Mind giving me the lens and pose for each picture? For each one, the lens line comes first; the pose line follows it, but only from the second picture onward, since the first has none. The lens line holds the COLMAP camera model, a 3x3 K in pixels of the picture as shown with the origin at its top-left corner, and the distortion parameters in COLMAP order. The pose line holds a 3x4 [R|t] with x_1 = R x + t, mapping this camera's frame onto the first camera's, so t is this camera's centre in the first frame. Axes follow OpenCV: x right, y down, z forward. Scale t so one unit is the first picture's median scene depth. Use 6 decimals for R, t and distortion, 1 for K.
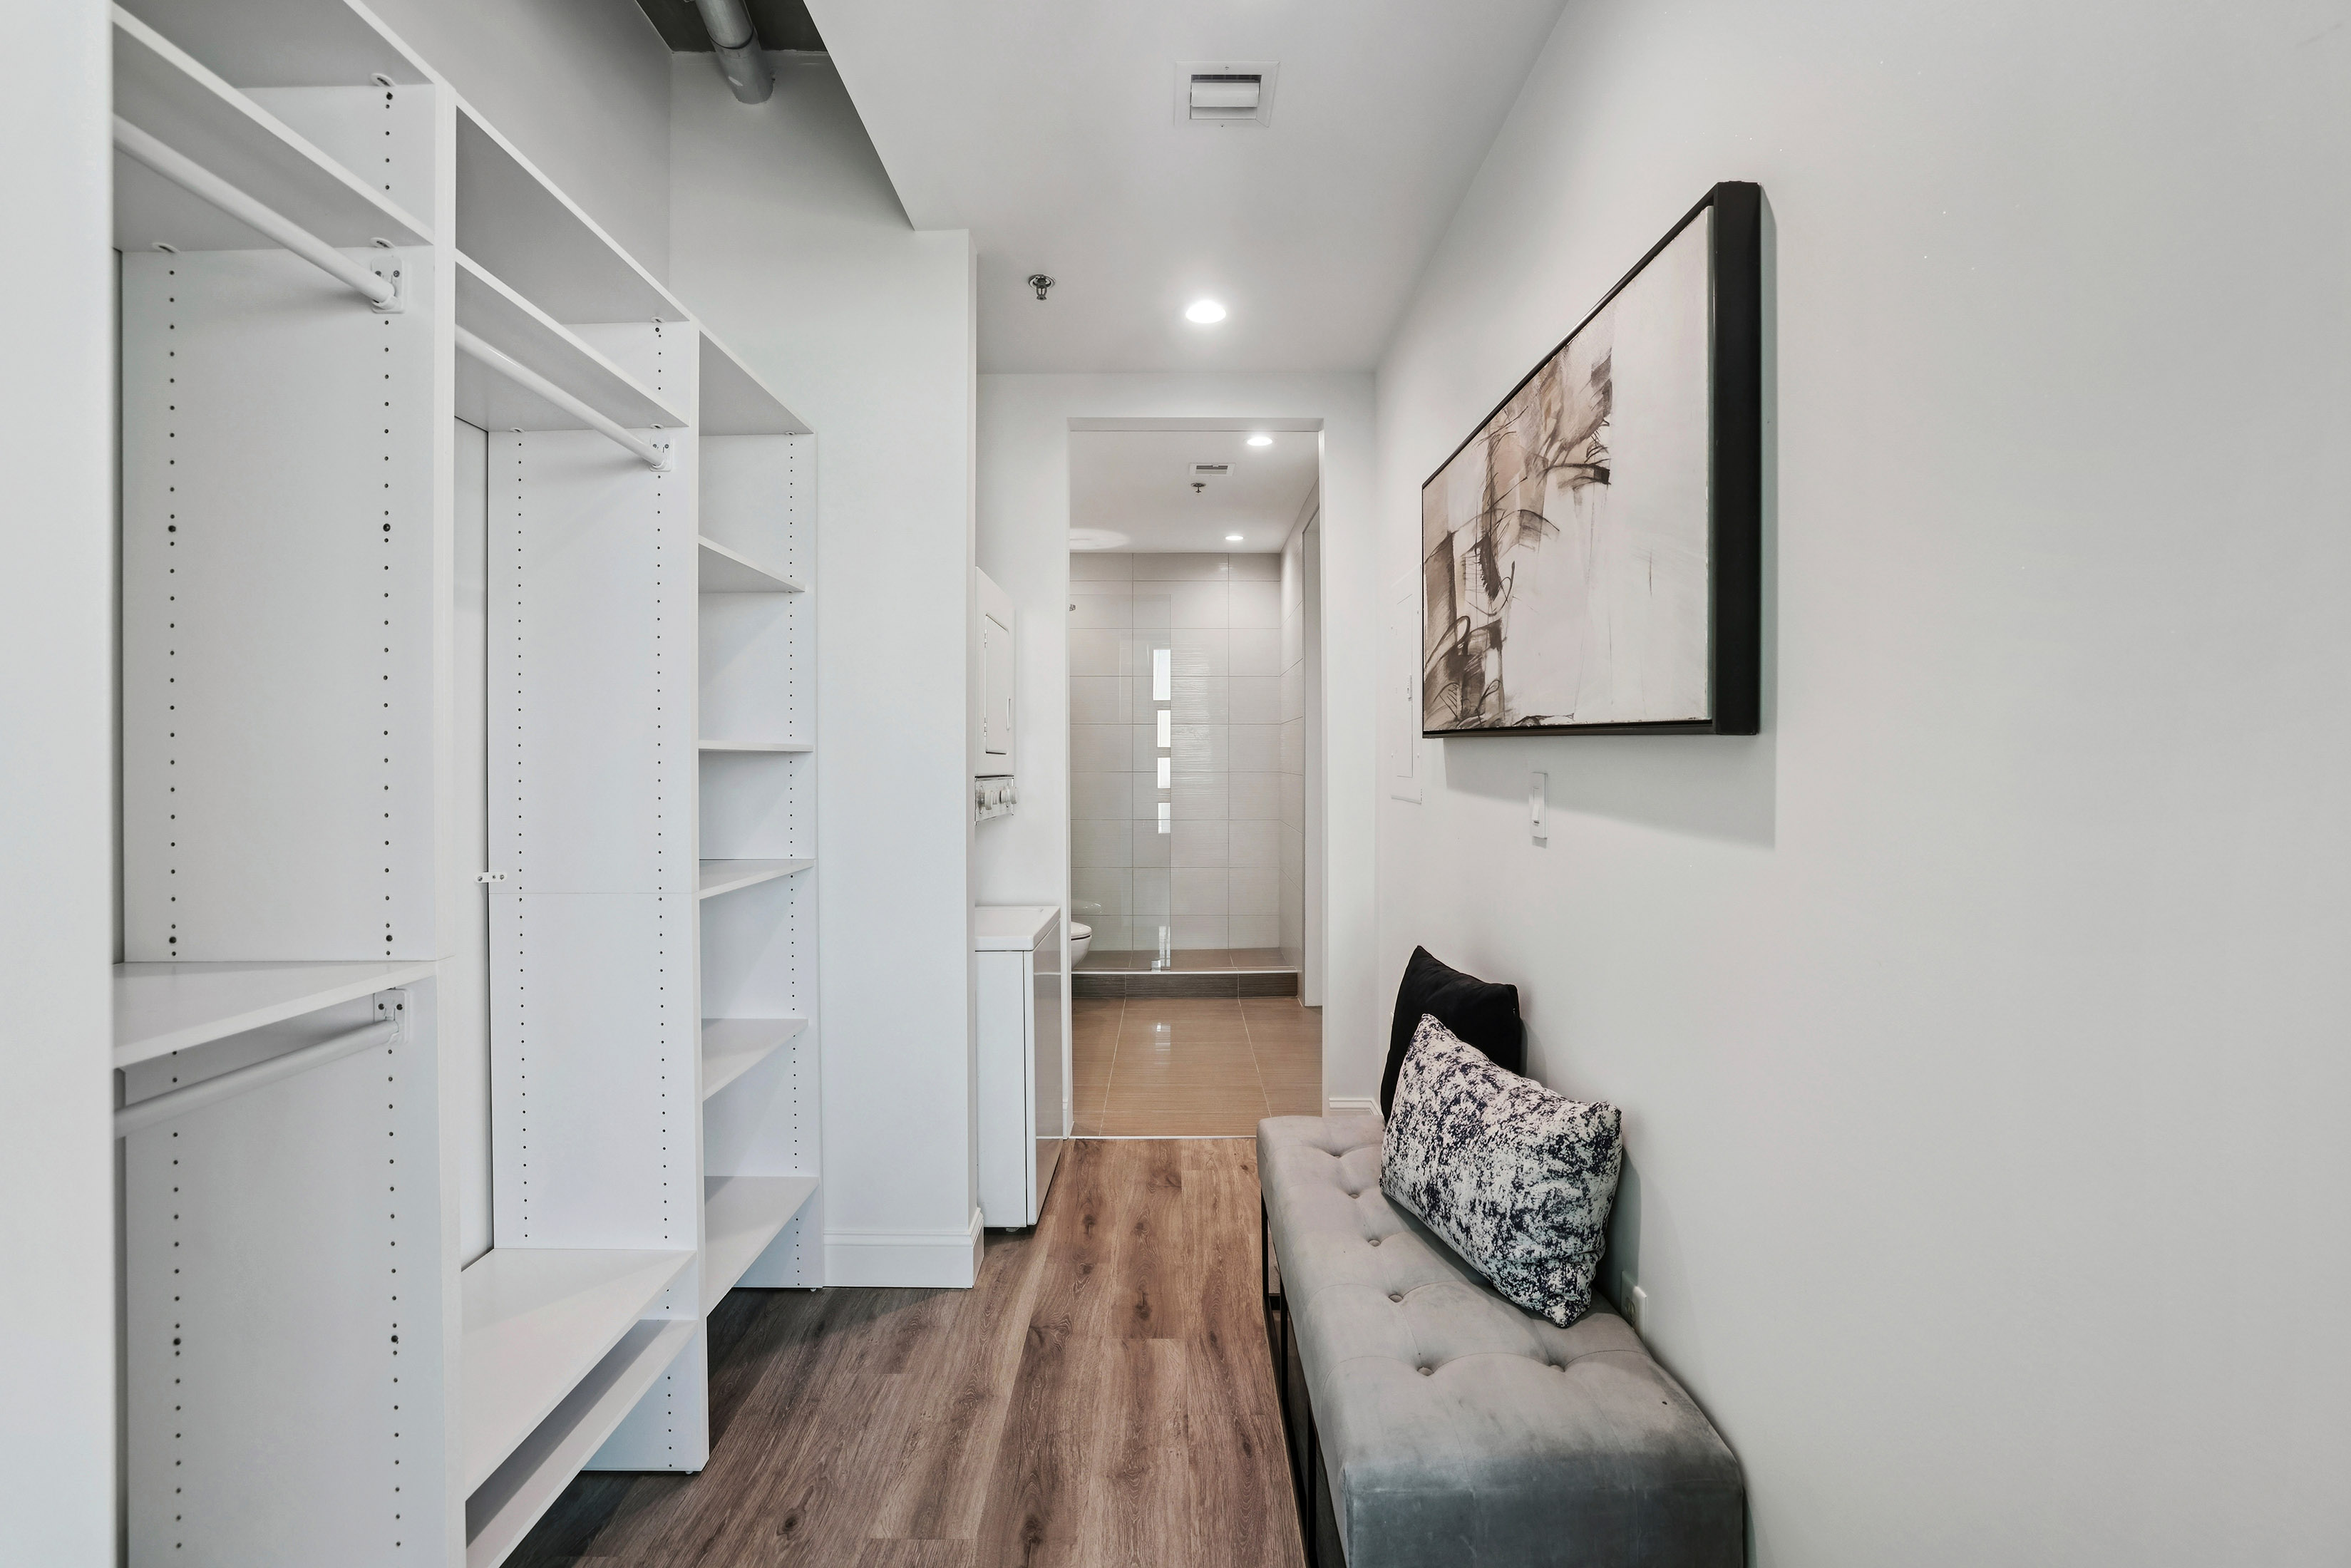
lens RADIAL K [[1024.0, 0, 1172.9], [0, 1024.0, 774.8], [0, 0, 1]] dist [-0.034283, 0.018189]
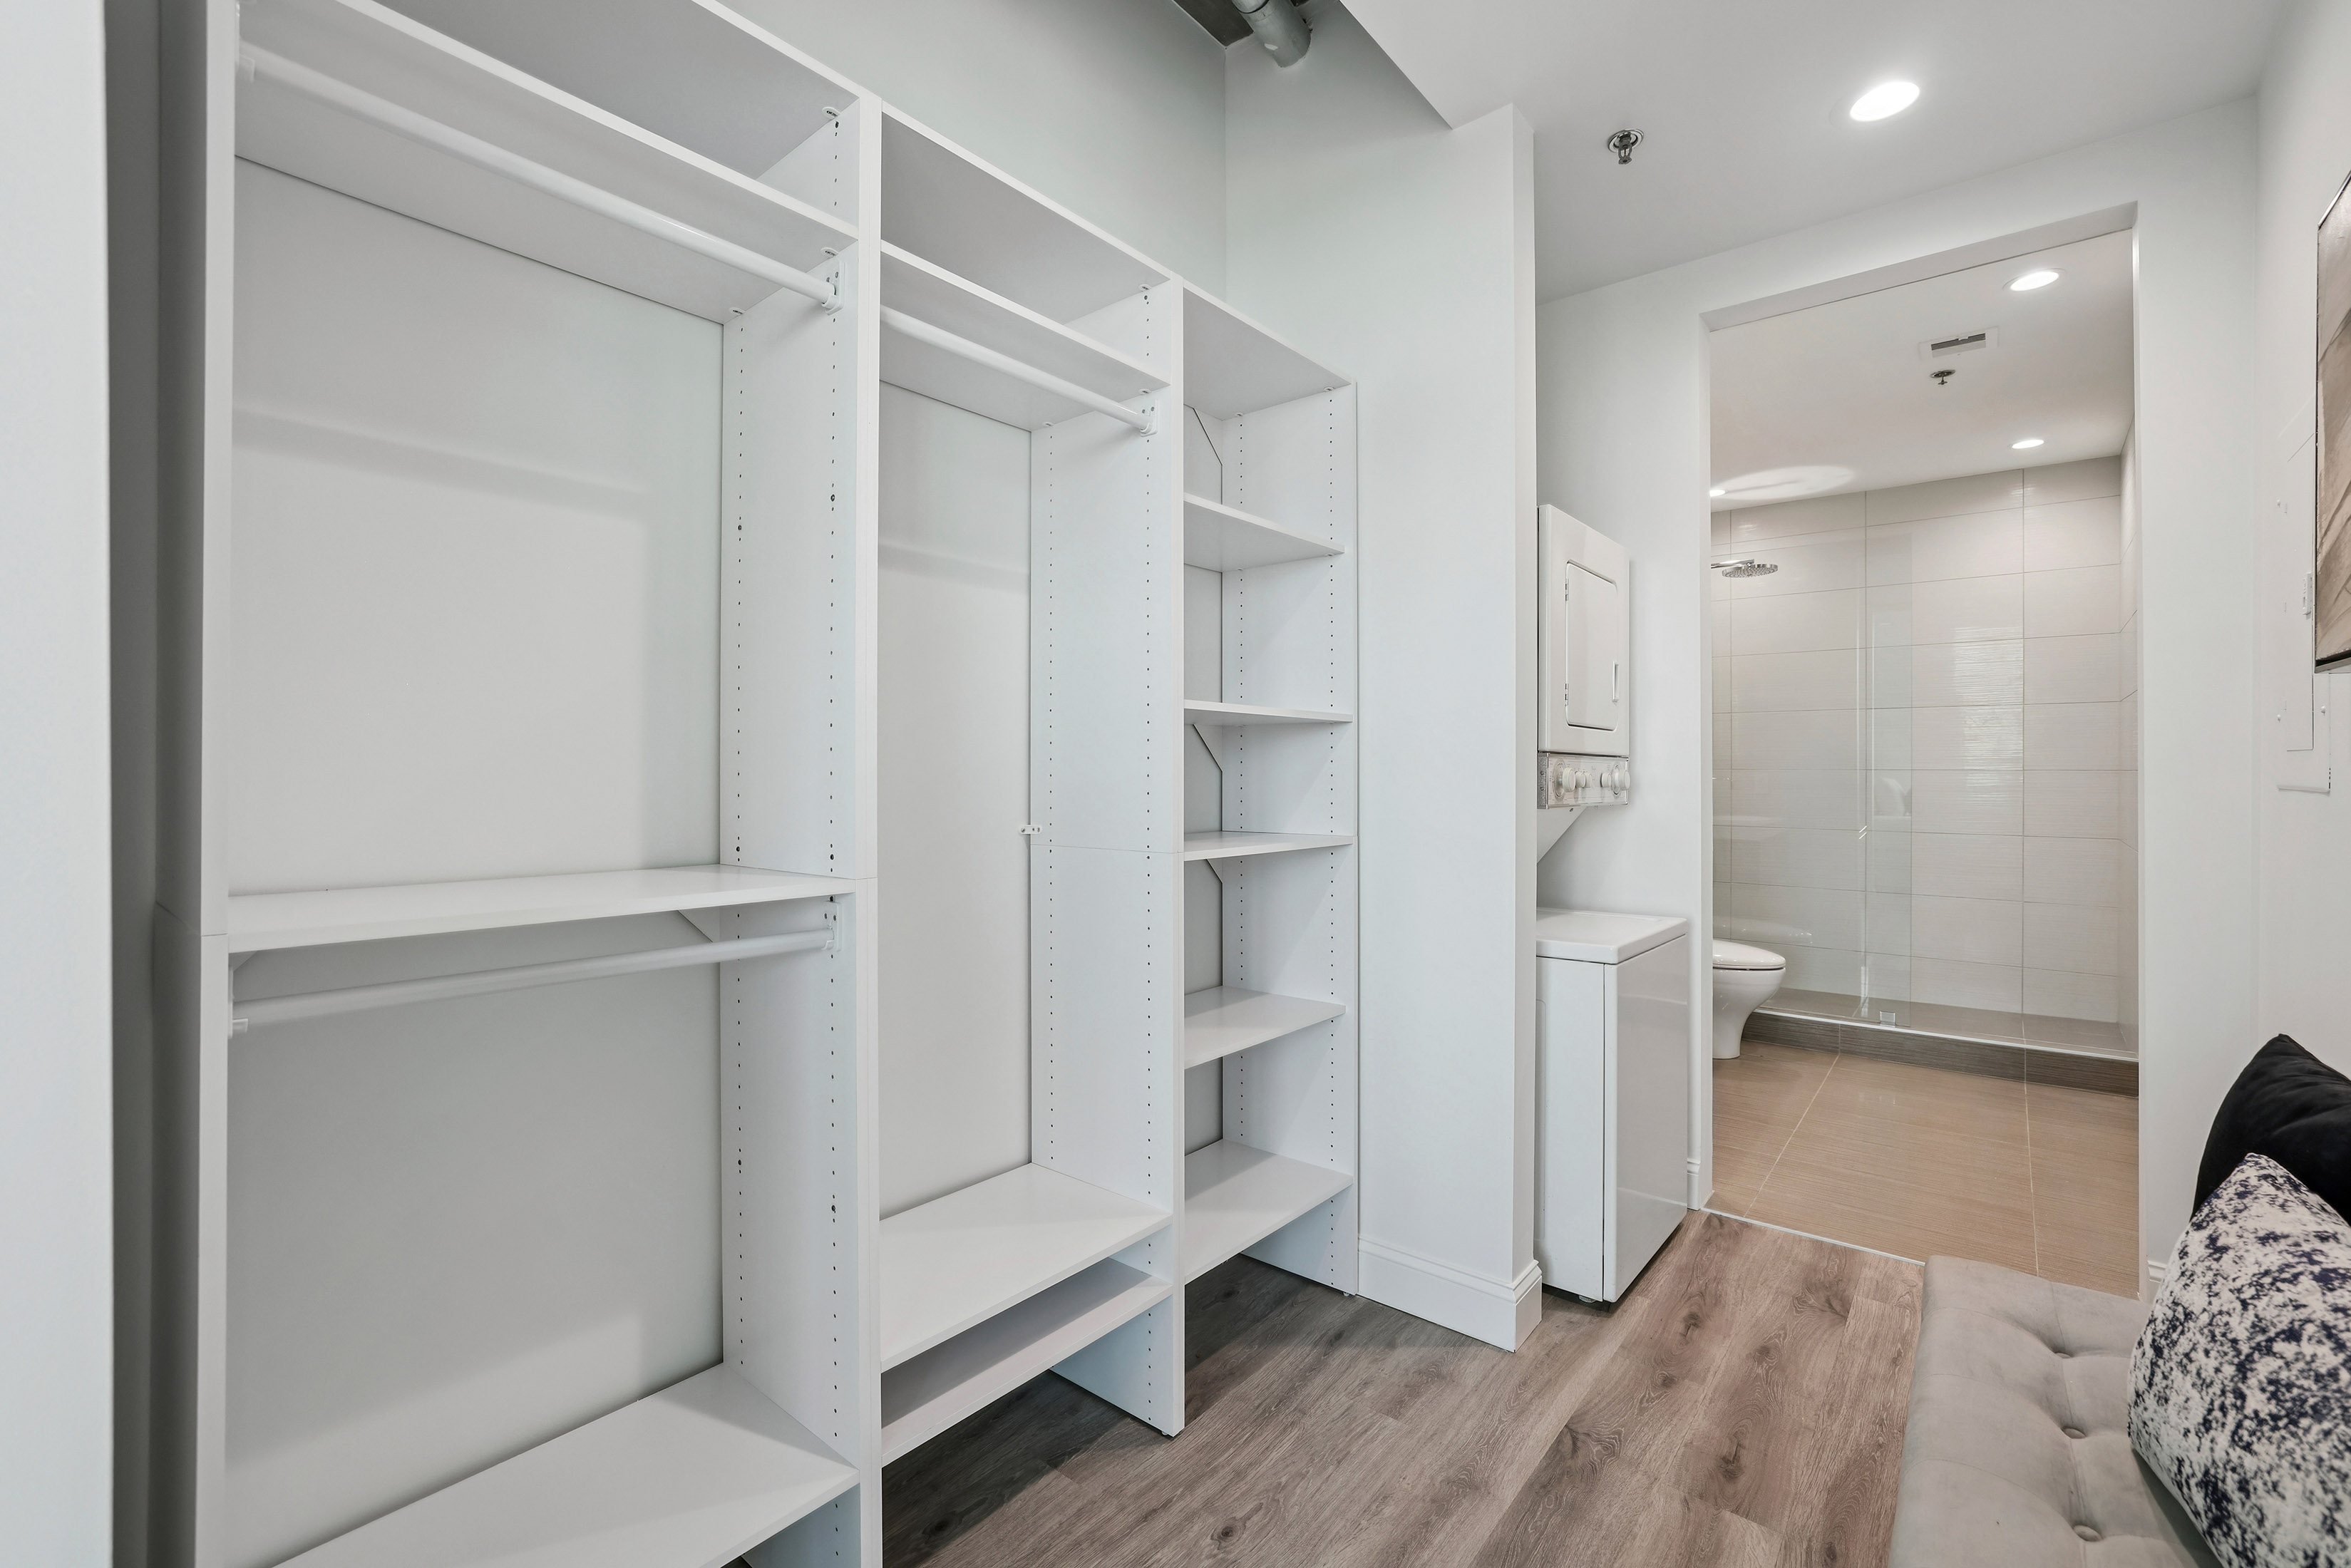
lens RADIAL K [[1013.3, 0, 1172.5], [0, 1013.3, 776.9], [0, 0, 1]] dist [-0.030436, 0.013709]
pose [[0.766810, 0.006667, -0.641840, 0.131176], [-0.012496, 0.999912, -0.004543, 0.037542], [0.641753, 0.011505, 0.766825, 0.193320]]
